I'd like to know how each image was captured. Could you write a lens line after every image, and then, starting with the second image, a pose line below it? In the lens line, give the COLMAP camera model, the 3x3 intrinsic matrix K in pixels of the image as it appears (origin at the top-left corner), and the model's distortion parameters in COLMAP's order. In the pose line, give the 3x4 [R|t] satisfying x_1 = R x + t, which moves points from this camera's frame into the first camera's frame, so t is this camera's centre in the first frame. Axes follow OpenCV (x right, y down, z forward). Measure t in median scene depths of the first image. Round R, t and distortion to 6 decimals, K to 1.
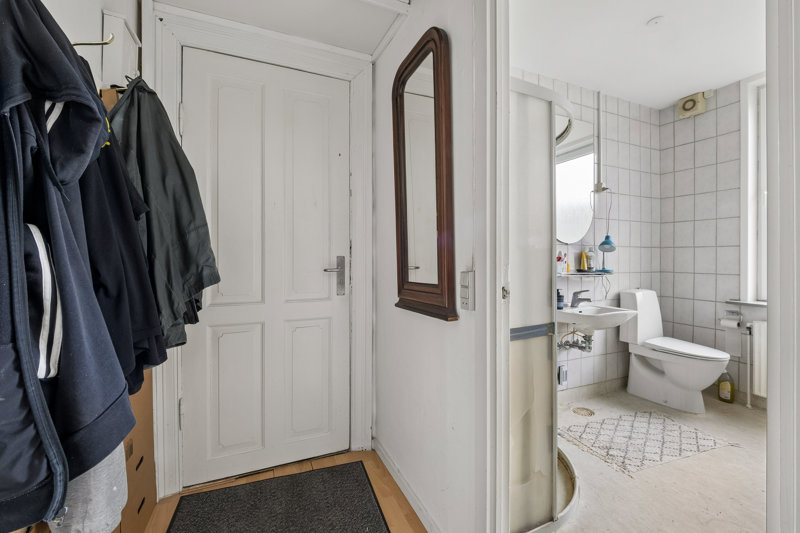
lens RADIAL K [[336.2, 0, 401.1], [0, 336.2, 259.0], [0, 0, 1]] dist [-0.008304, -0.000142]
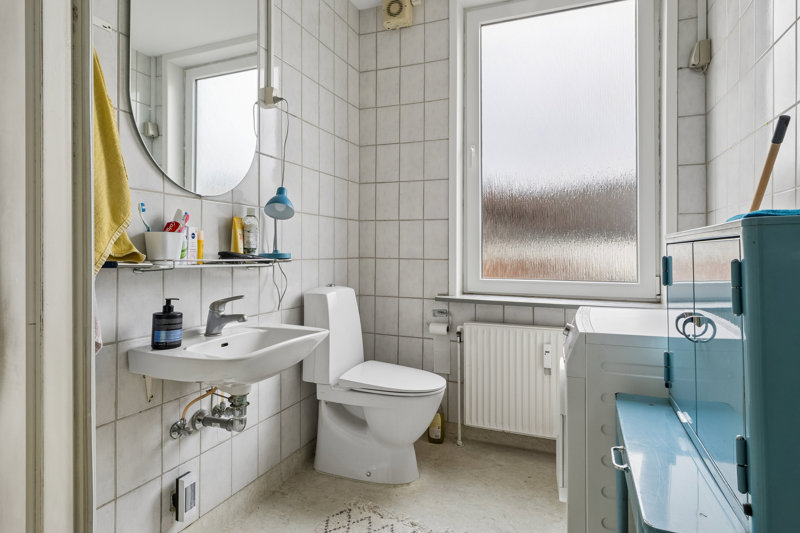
lens RADIAL K [[441.2, 0, 398.8], [0, 441.2, 252.0], [0, 0, 1]] dist [-0.000643, -0.000092]
pose [[0.719683, -0.001184, 0.694302, 0.272681], [-0.001896, 0.999991, 0.003671, 0.027268], [-0.694300, -0.003958, 0.719675, 0.381925]]
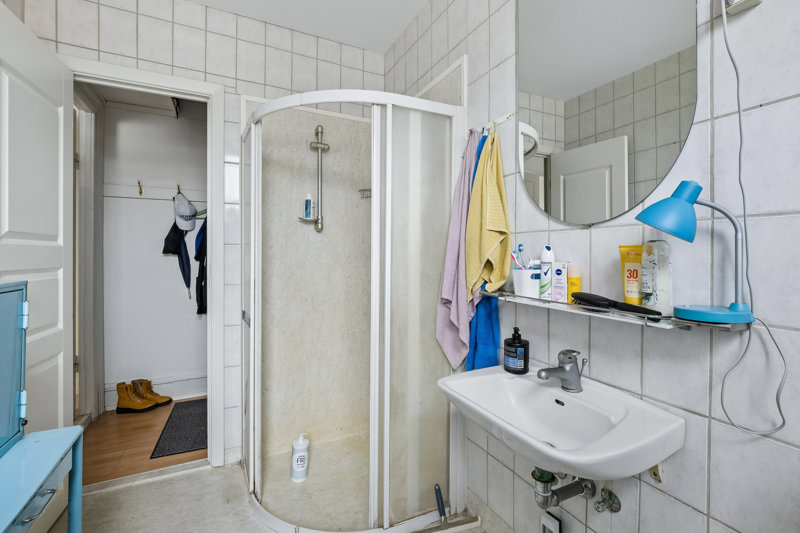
lens RADIAL K [[336.2, 0, 401.1], [0, 336.2, 259.0], [0, 0, 1]] dist [-0.008304, -0.000142]
pose [[0.034776, 0.007718, -0.999365, 0.864485], [0.001751, 0.999968, 0.007784, -0.010029], [0.999394, -0.002020, 0.034761, 0.771246]]
